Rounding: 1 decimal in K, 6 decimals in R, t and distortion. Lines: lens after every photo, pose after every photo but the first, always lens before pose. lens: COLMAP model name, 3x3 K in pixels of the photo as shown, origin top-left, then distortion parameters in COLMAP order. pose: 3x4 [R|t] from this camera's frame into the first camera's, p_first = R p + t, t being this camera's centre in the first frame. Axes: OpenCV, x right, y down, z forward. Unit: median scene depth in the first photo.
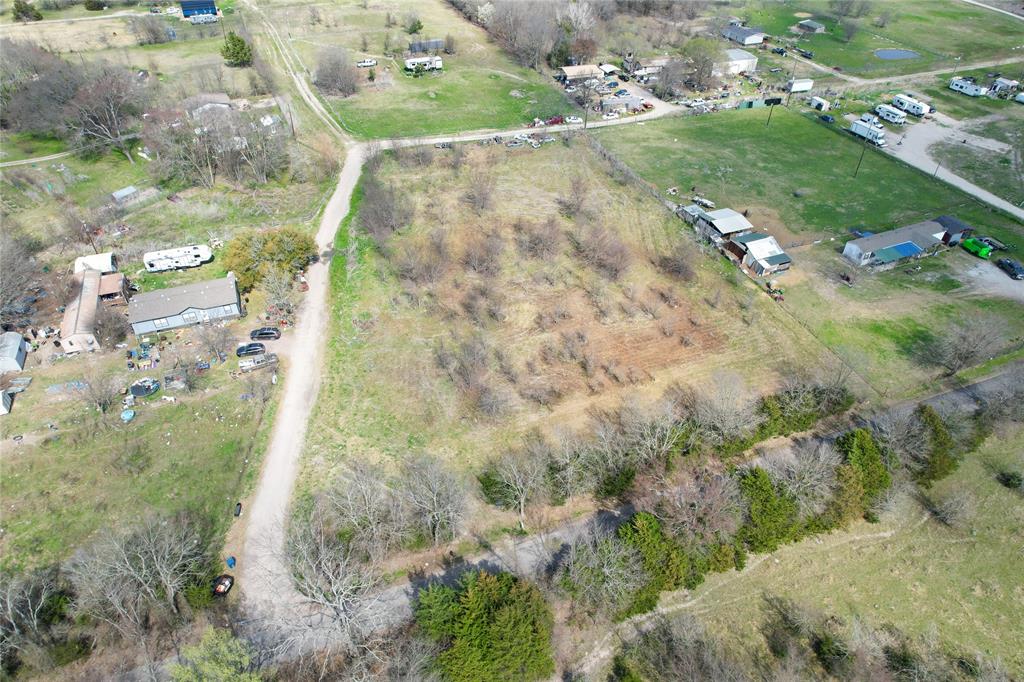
lens RADIAL K [[663.4, 0, 517.5], [0, 663.4, 344.8], [0, 0, 1]] dist [-0.101914, 0.094286]
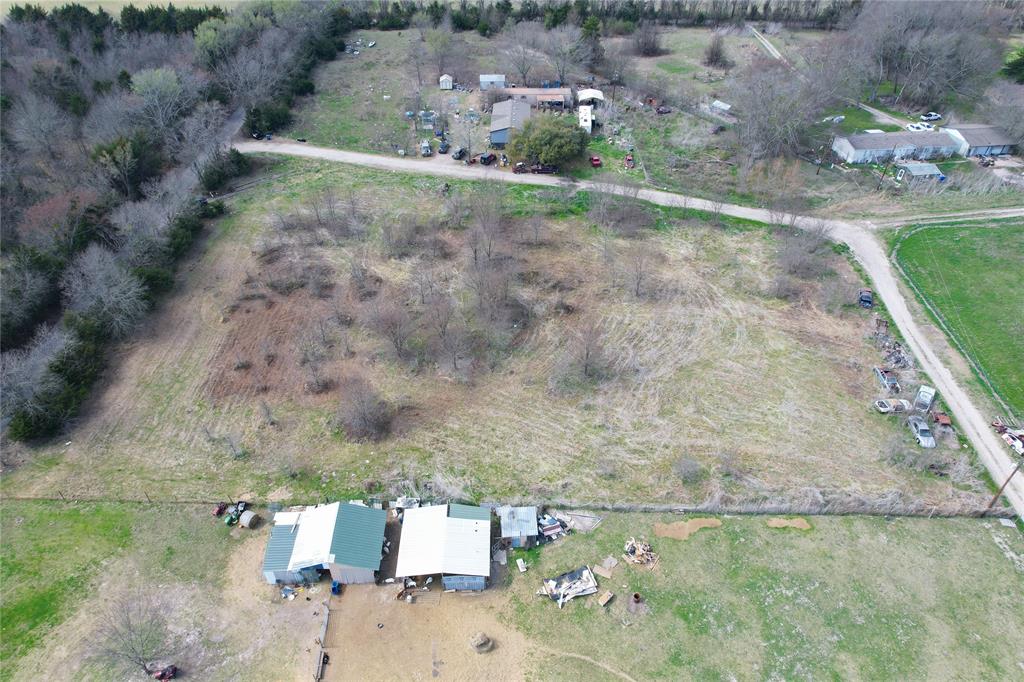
lens RADIAL K [[663.4, 0, 517.5], [0, 663.4, 344.8], [0, 0, 1]] dist [-0.101914, 0.094286]
pose [[-0.365682, 0.583745, -0.724927, 0.596231], [-0.603487, 0.444249, 0.662153, -0.636542], [0.708576, 0.679621, 0.189829, 0.915362]]
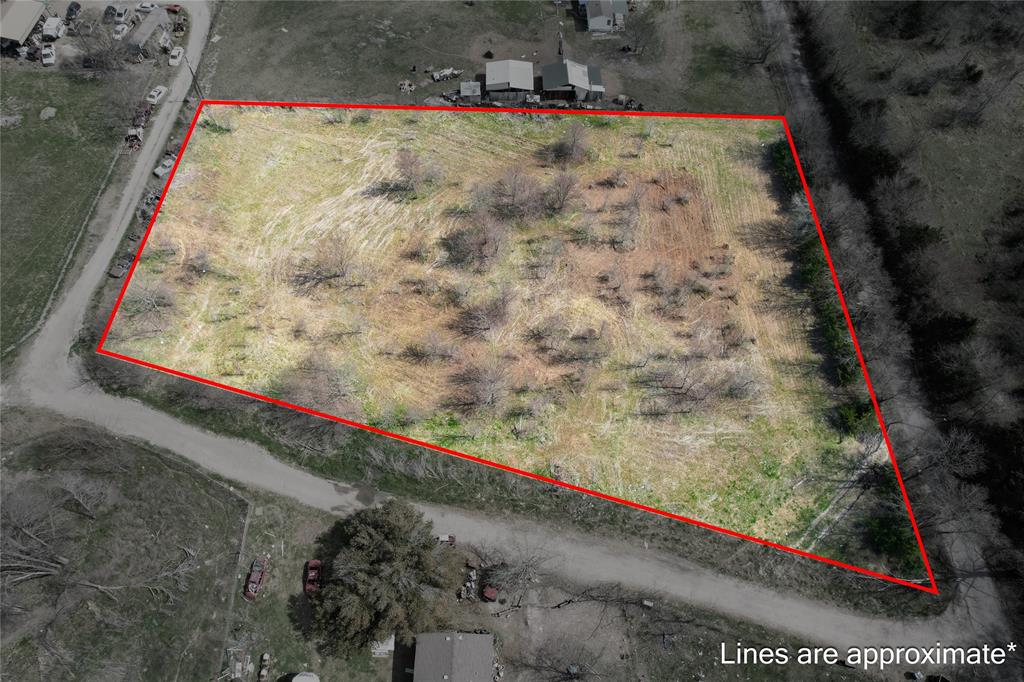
lens RADIAL K [[663.4, 0, 517.5], [0, 663.4, 344.8], [0, 0, 1]] dist [-0.101914, 0.094286]
pose [[0.365881, -0.811742, 0.455200, -0.411096], [0.581860, 0.581255, 0.568843, -0.513112], [-0.726340, 0.056733, 0.684990, 0.431227]]
